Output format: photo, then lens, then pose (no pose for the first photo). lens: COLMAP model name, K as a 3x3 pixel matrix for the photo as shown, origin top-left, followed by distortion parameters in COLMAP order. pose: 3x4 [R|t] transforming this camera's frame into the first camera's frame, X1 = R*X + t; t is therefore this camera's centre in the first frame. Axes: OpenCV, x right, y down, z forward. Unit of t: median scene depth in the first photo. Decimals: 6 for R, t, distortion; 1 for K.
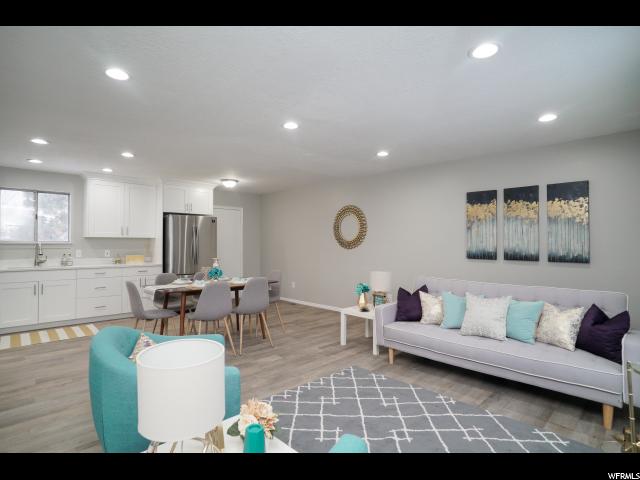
lens RADIAL K [[335.2, 0, 315.1], [0, 335.2, 239.9], [0, 0, 1]] dist [-0.072455, 0.039822]
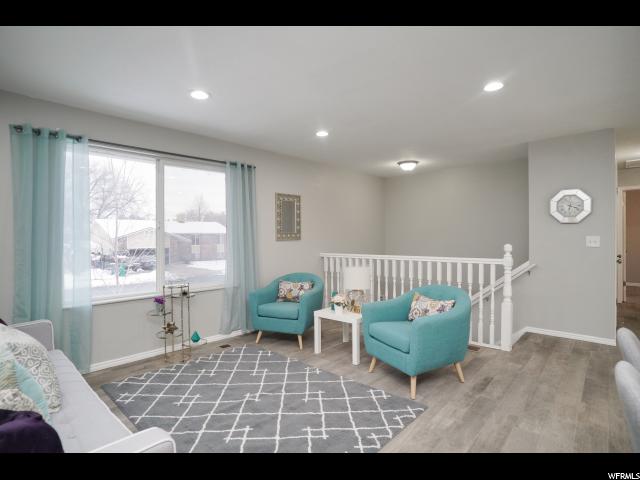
lens RADIAL K [[335.2, 0, 315.1], [0, 335.2, 239.9], [0, 0, 1]] dist [-0.072455, 0.039822]
pose [[-0.998144, 0.005599, -0.060645, 0.045483], [0.005950, 0.999967, -0.005605, 0.018195], [0.060611, -0.005955, -0.998144, 0.932936]]
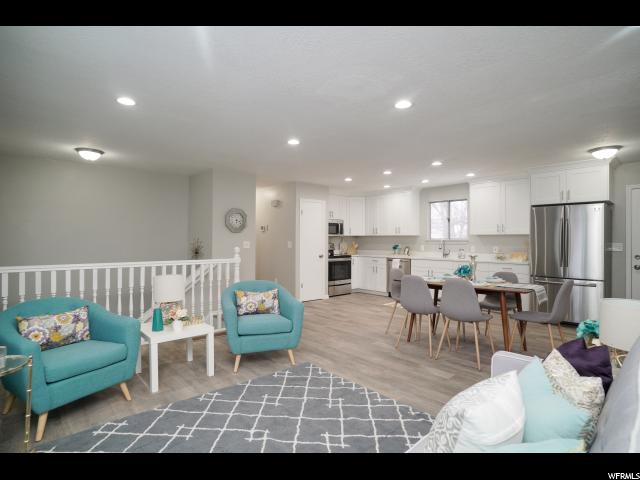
lens RADIAL K [[335.2, 0, 315.1], [0, 335.2, 239.9], [0, 0, 1]] dist [-0.072455, 0.039822]
pose [[-0.027031, -0.004168, -0.999626, 0.523560], [0.007603, 0.999962, -0.004375, 0.011151], [0.999606, -0.007719, -0.026998, 0.508901]]
